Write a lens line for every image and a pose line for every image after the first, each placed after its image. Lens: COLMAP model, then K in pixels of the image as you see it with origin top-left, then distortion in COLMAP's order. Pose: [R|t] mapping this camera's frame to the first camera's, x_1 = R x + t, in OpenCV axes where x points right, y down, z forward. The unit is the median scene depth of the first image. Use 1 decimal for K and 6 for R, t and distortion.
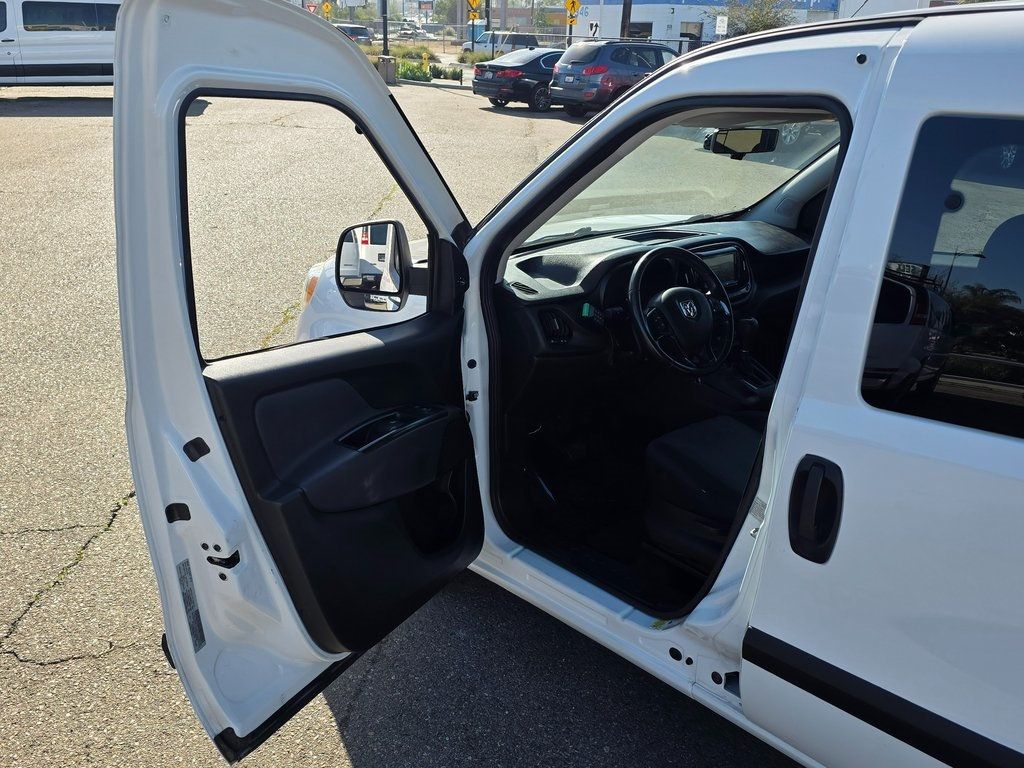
lens RADIAL K [[980.9, 0, 511.3], [0, 980.9, 384.9], [0, 0, 1]] dist [0.008651, 0.000000]
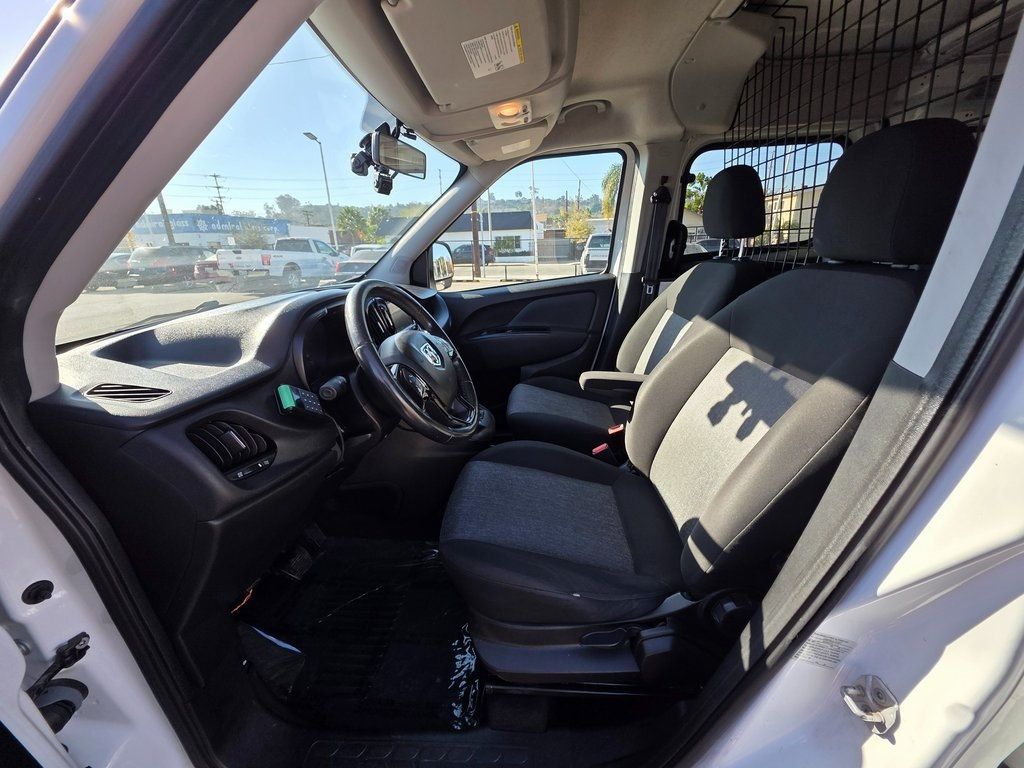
lens RADIAL K [[407.5, 0, 517.0], [0, 407.5, 381.9], [0, 0, 1]] dist [0.004996, 0.000401]
pose [[0.706765, -0.274285, 0.652113, 0.017455], [0.283676, 0.954308, 0.093941, -0.068647], [-0.648083, 0.118594, 0.752279, 0.729120]]
